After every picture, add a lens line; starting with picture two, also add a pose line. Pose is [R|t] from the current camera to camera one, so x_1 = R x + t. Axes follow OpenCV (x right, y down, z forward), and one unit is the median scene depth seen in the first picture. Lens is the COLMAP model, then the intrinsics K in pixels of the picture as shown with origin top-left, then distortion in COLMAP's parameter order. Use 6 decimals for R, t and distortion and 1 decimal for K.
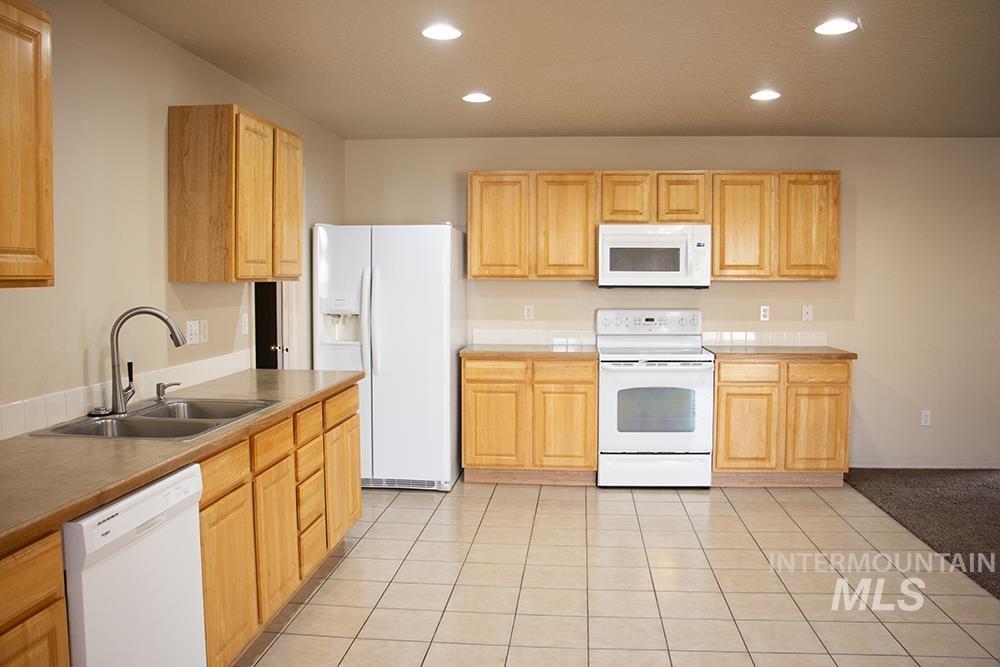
lens RADIAL K [[839.9, 0, 461.5], [0, 839.9, 333.5], [0, 0, 1]] dist [-0.117352, 0.001884]
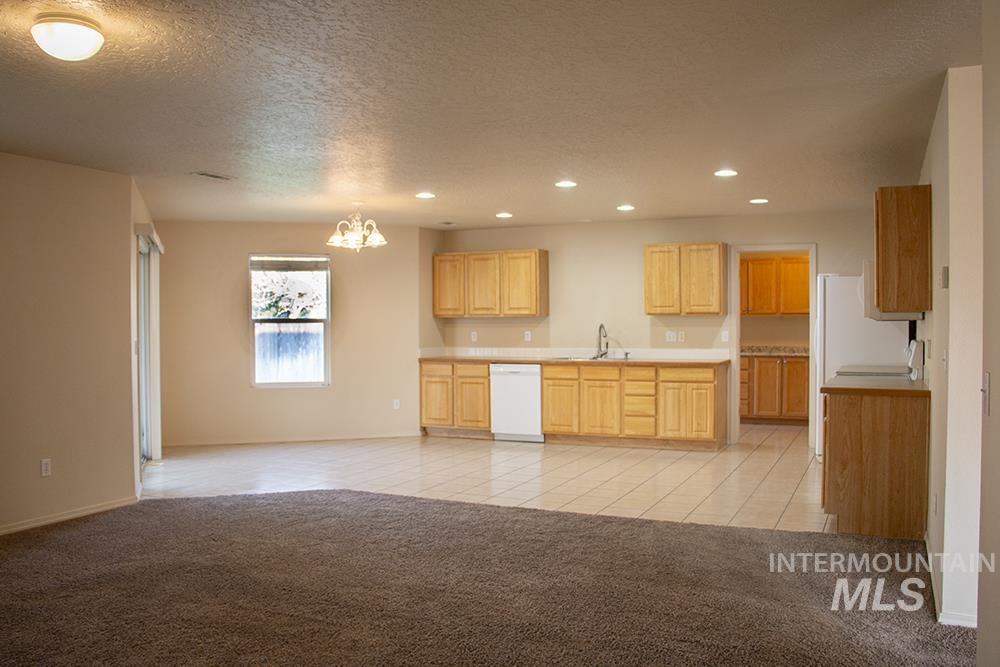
lens RADIAL K [[839.9, 0, 461.5], [0, 839.9, 333.5], [0, 0, 1]] dist [-0.117352, 0.001884]
pose [[-0.368998, 0.015642, -0.929299, 1.467329], [-0.062784, 0.997155, 0.041714, -0.050365], [0.927307, 0.073737, -0.366966, 0.927392]]
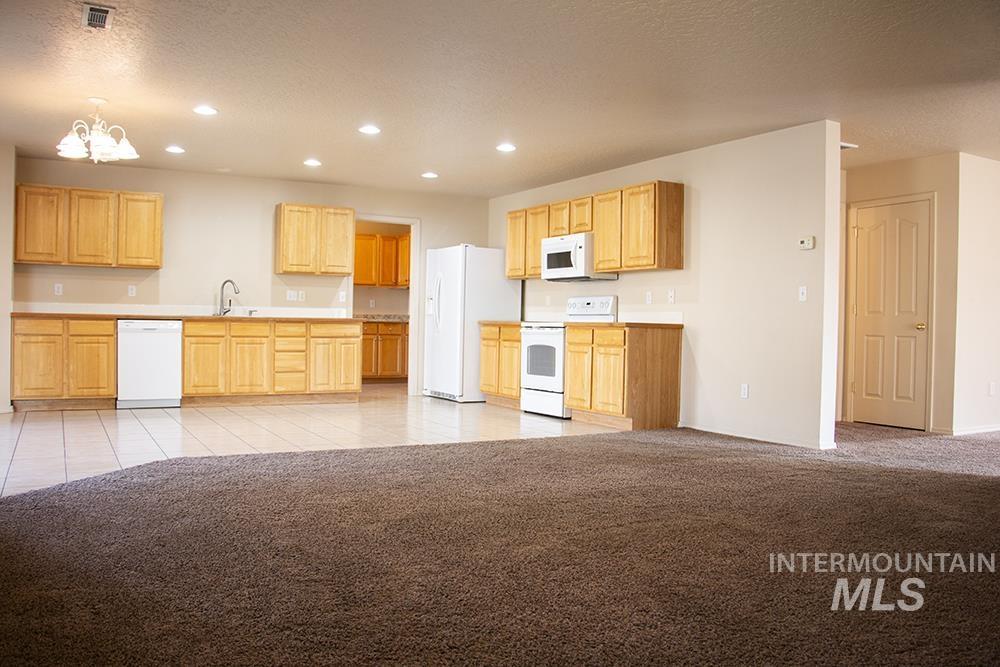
lens RADIAL K [[839.9, 0, 461.5], [0, 839.9, 333.5], [0, 0, 1]] dist [-0.117352, 0.001884]
pose [[0.540116, 0.019734, -0.841359, 1.385536], [-0.082407, 0.996161, -0.029537, 0.098658], [0.837546, 0.085287, 0.539669, 0.074767]]
